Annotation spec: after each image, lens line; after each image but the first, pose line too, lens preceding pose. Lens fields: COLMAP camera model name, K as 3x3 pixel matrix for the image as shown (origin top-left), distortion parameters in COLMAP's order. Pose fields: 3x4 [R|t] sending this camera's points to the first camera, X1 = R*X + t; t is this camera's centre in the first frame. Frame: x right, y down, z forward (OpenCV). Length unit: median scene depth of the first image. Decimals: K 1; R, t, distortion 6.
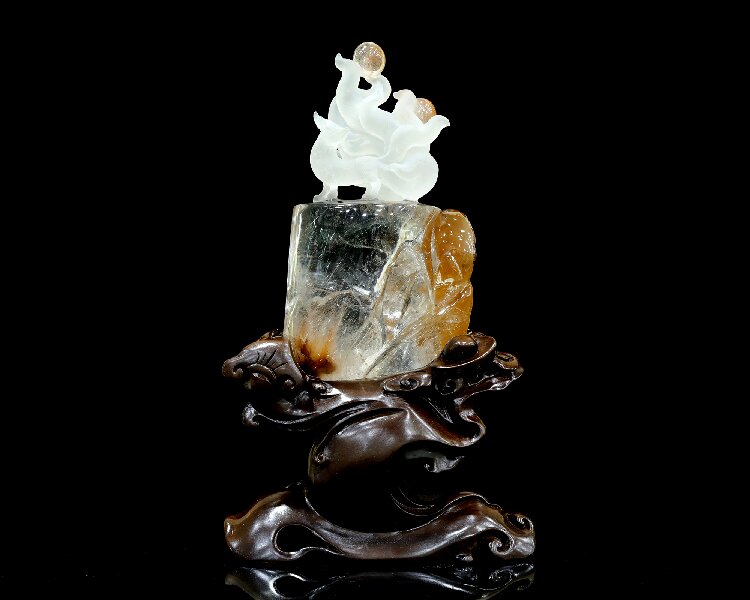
lens RADIAL K [[1212.5, 0, 375.0], [0, 1212.5, 300.0], [0, 0, 1]] dist [-0.004674, -0.007680]
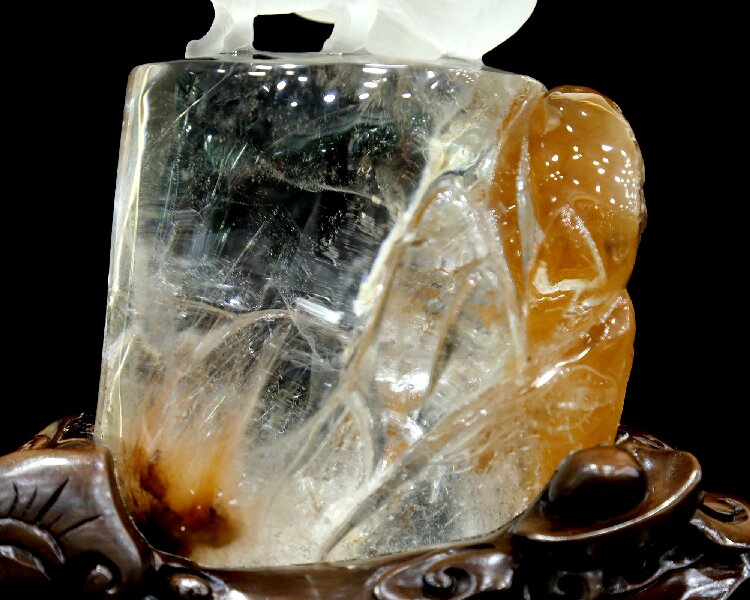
lens RADIAL K [[2536.2, 0, 375.0], [0, 2536.2, 300.0], [0, 0, 1]] dist [0.044031, -0.135340]
pose [[0.999821, 0.017821, 0.006404, 0.000850], [-0.017809, 0.999840, -0.001940, -0.010123], [-0.006437, 0.001825, 0.999978, 0.264132]]
